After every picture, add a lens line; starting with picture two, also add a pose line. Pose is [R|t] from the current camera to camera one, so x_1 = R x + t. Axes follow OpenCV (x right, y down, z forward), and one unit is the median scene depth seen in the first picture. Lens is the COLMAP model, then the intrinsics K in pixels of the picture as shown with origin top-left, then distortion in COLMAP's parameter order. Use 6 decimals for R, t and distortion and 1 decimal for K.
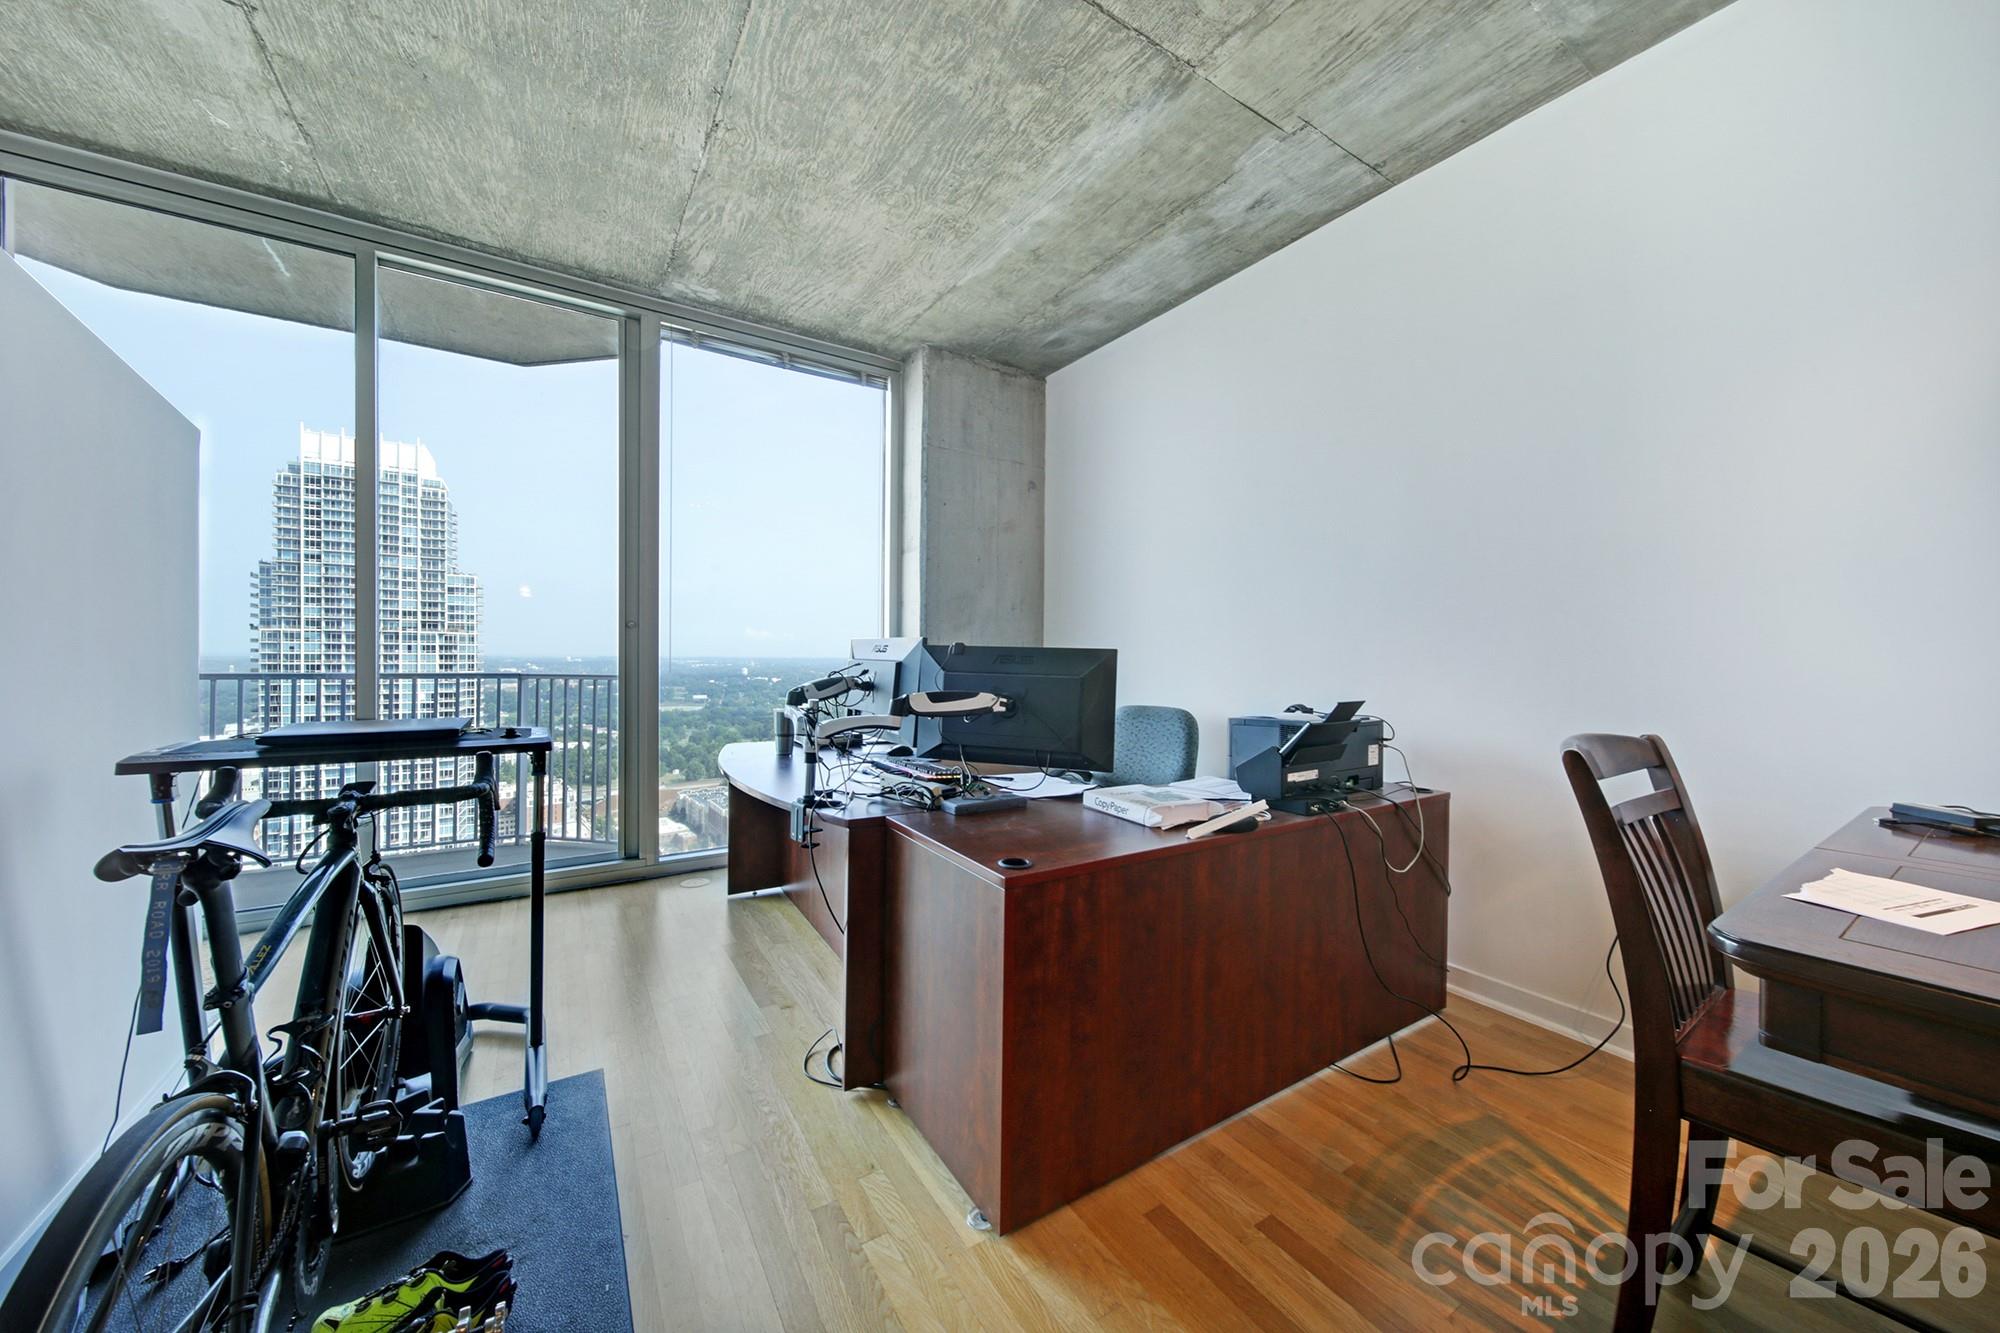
lens RADIAL K [[704.1, 0, 999.8], [0, 704.1, 661.9], [0, 0, 1]] dist [0.006496, -0.003423]
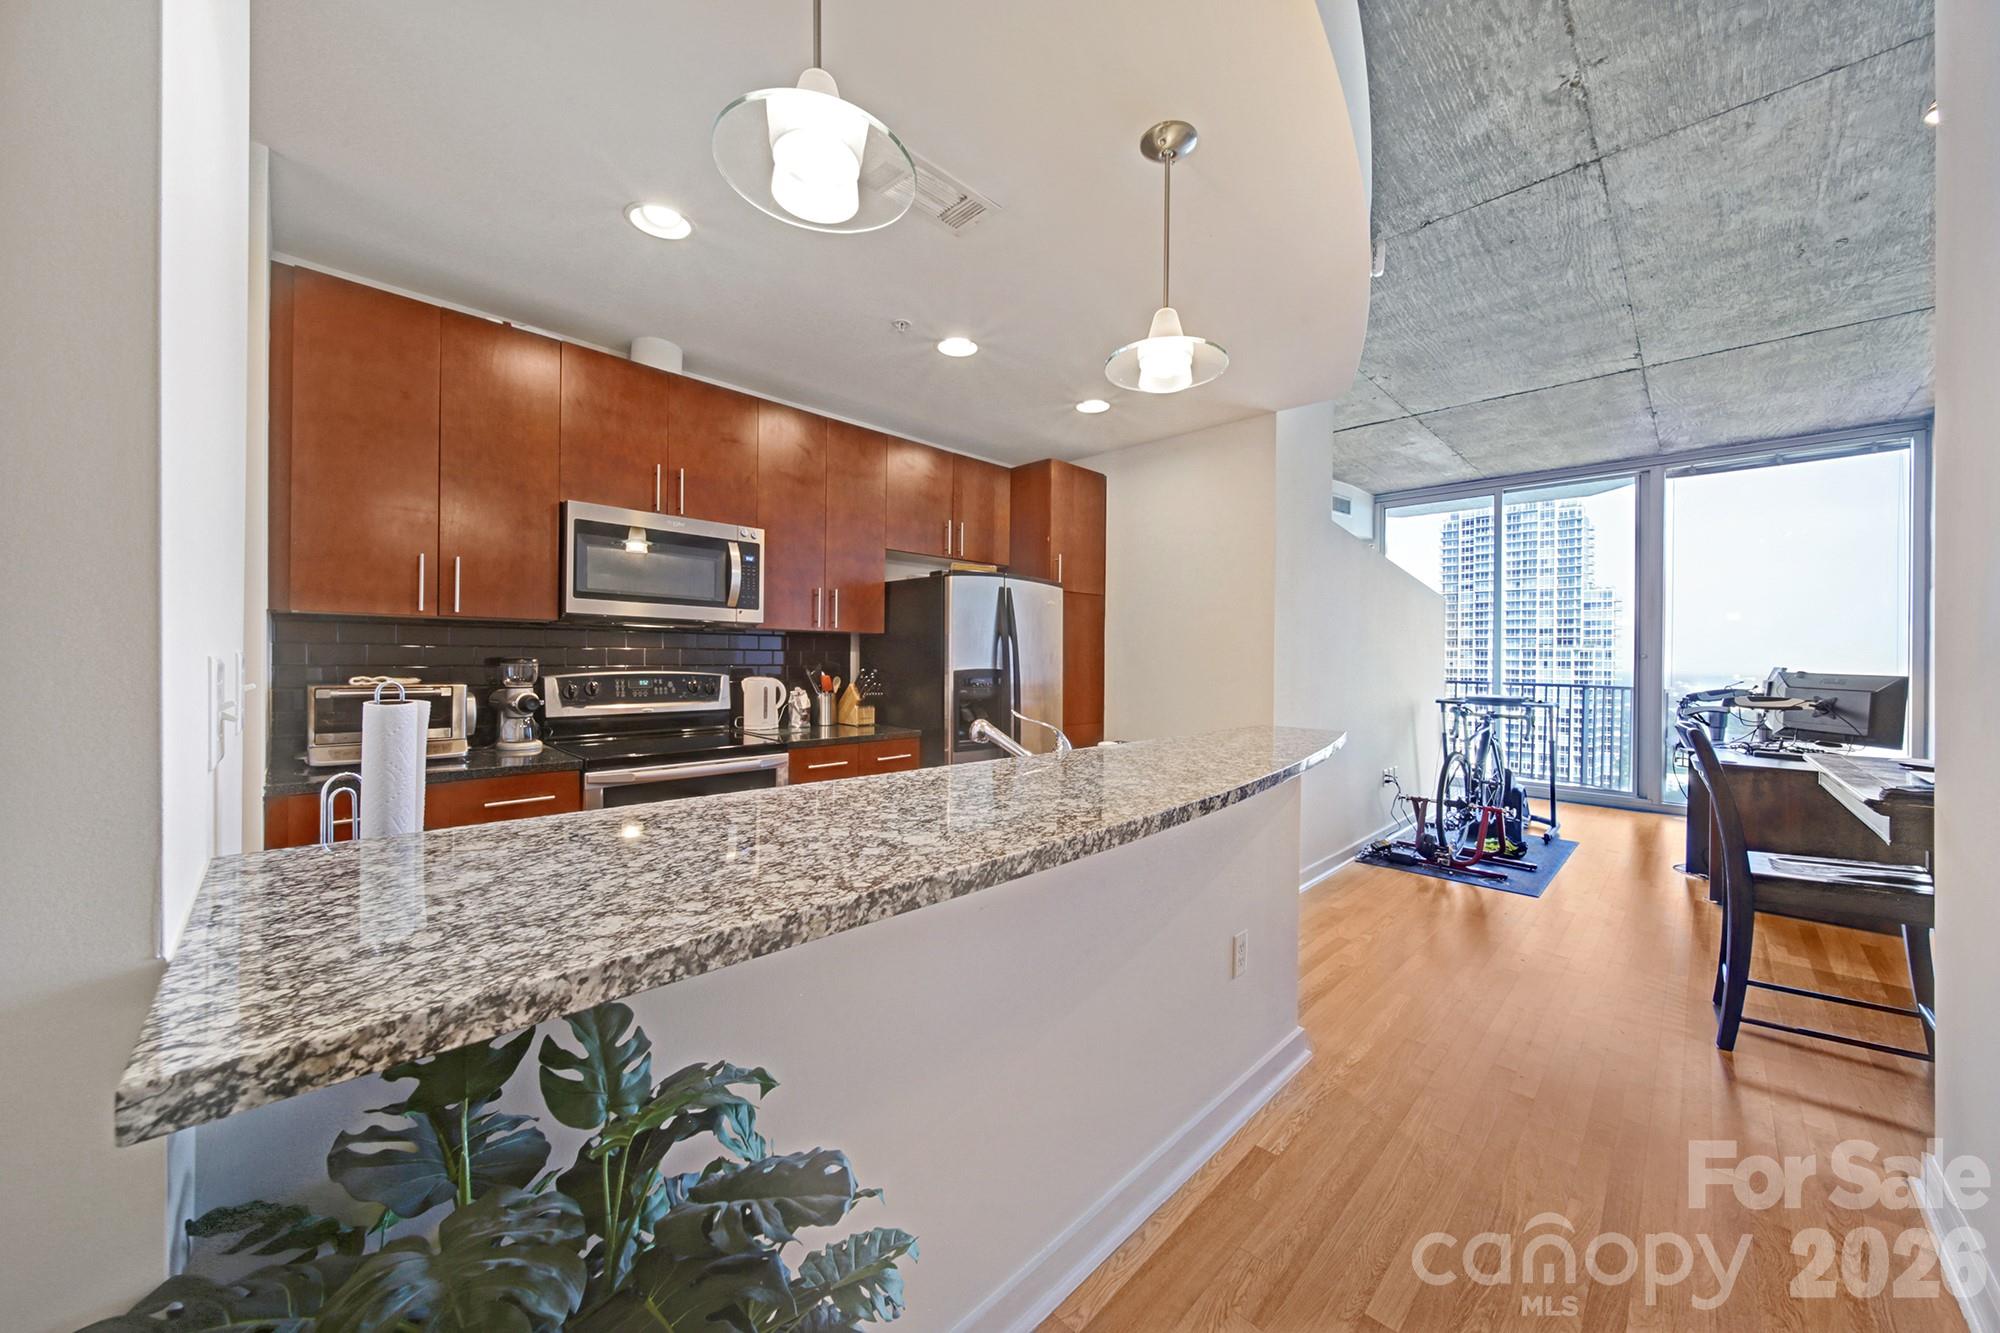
lens RADIAL K [[698.9, 0, 997.5], [0, 698.9, 658.8], [0, 0, 1]] dist [-0.000634, -0.000220]
pose [[0.207020, -0.006728, -0.978313, 1.057337], [-0.019494, 0.999749, -0.011001, 0.005025], [0.978142, 0.021349, 0.206837, -1.132494]]
